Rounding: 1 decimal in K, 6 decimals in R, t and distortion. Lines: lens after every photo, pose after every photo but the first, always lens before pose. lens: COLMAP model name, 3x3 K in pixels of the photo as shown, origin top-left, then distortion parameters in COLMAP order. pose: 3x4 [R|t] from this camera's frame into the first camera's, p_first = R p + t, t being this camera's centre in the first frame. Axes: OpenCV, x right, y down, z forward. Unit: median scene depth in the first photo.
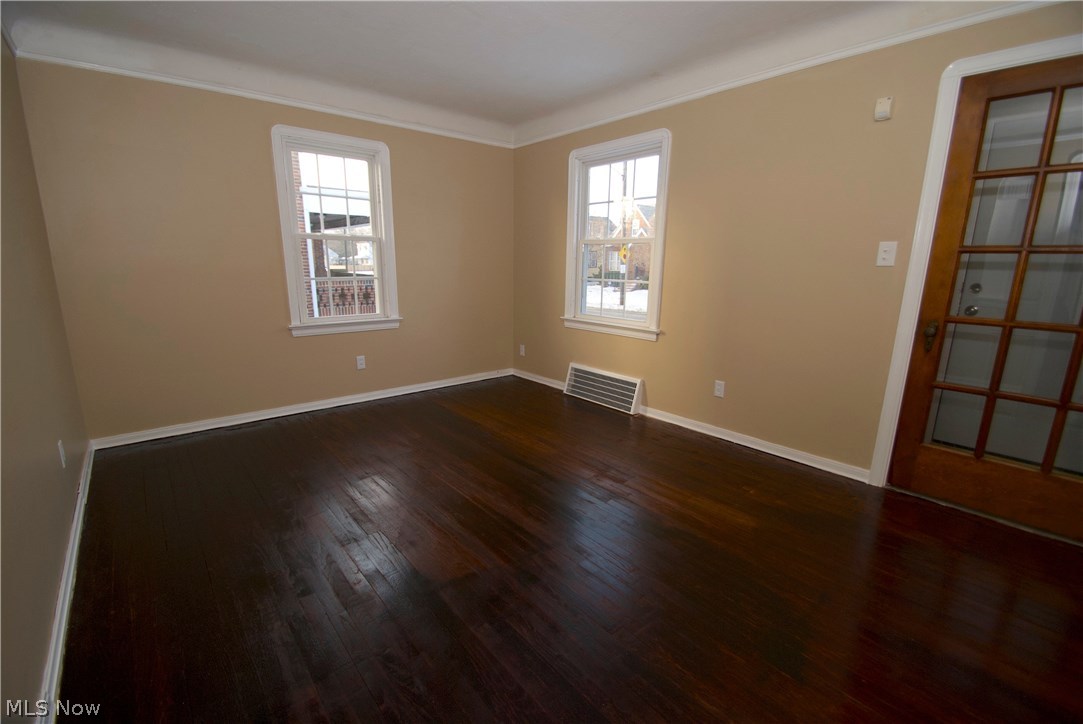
lens RADIAL K [[472.1, 0, 524.9], [0, 472.1, 364.4], [0, 0, 1]] dist [-0.005106, -0.001543]
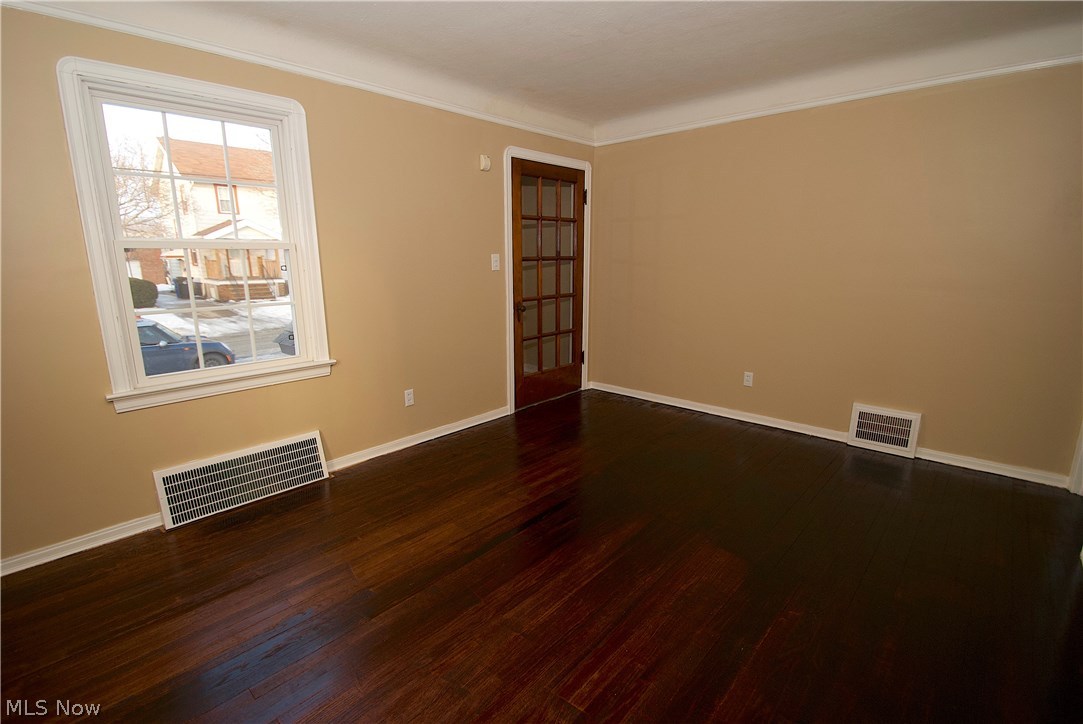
lens RADIAL K [[503.0, 0, 546.2], [0, 503.0, 367.0], [0, 0, 1]] dist [0.003637, -0.000102]
pose [[-0.146705, -0.223050, 0.963705, -0.565588], [0.214096, 0.943993, 0.251079, -0.189661], [-0.965733, 0.243160, -0.090734, 0.705817]]
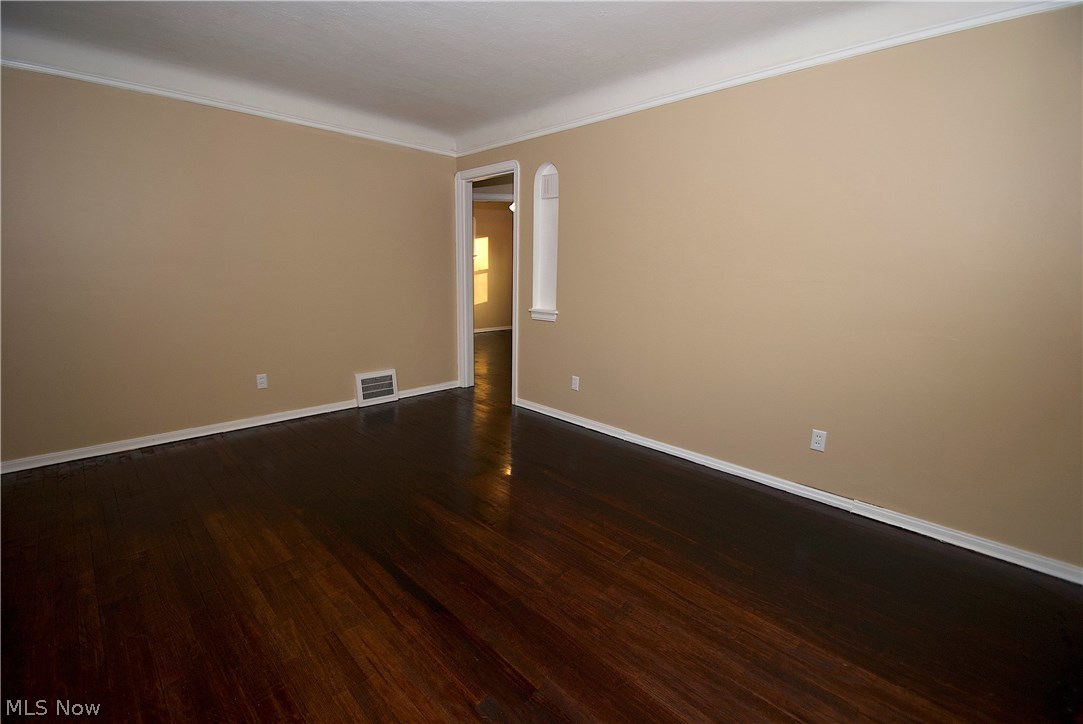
lens RADIAL K [[472.1, 0, 542.8], [0, 472.1, 364.0], [0, 0, 1]] dist [-0.005106, -0.001543]
pose [[-0.994231, -0.008104, -0.106958, -0.077949], [-0.050083, 0.916851, 0.396075, -0.251232], [0.094854, 0.399147, -0.911967, 1.126761]]
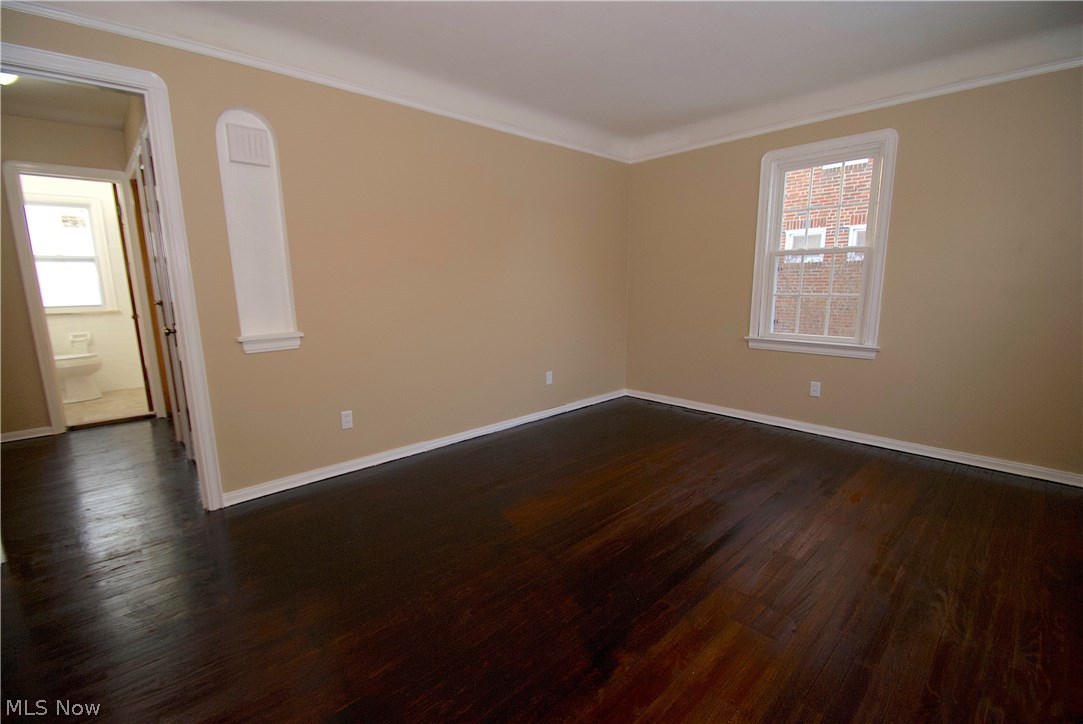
lens RADIAL K [[472.1, 0, 540.8], [0, 472.1, 358.8], [0, 0, 1]] dist [-0.005106, -0.001543]
pose [[0.072102, 0.153400, -0.985530, 0.530421], [-0.203069, 0.969663, 0.136073, -0.083012], [0.976506, 0.190319, 0.101066, 0.431022]]
